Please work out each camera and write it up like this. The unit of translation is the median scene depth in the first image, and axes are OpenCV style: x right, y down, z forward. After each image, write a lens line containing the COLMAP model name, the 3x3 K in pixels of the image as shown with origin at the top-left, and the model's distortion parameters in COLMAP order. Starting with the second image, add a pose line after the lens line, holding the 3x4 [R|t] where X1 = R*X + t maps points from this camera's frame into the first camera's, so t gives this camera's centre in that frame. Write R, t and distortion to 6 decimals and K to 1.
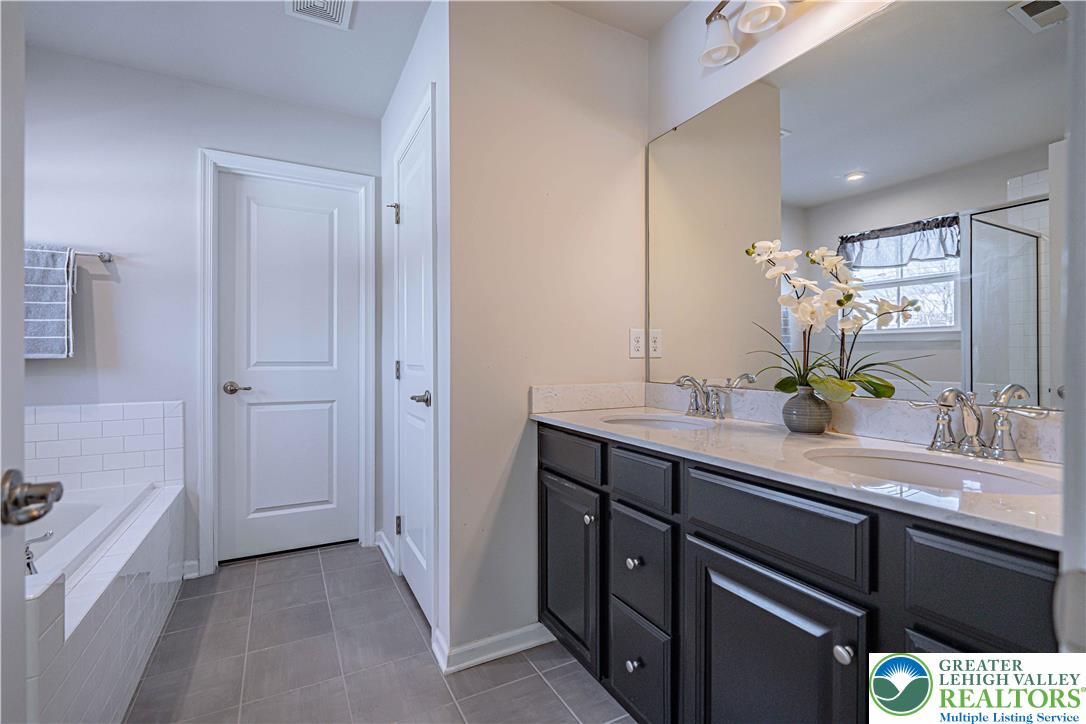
lens RADIAL K [[487.9, 0, 529.9], [0, 487.9, 359.5], [0, 0, 1]] dist [-0.001559, 0.000022]
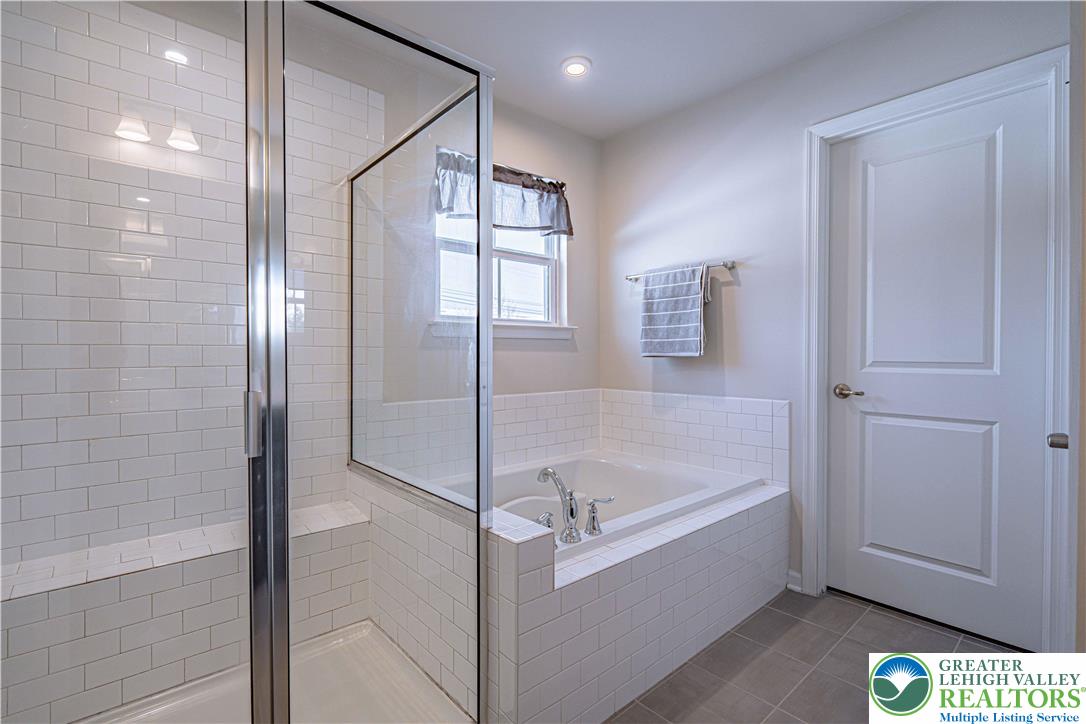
lens RADIAL K [[487.9, 0, 529.9], [0, 487.9, 359.5], [0, 0, 1]] dist [-0.001559, 0.000022]
pose [[0.251304, 0.008485, -0.967871, 0.084673], [-0.007418, 0.999949, 0.006840, 0.000547], [0.967880, 0.005461, 0.251354, 0.266555]]
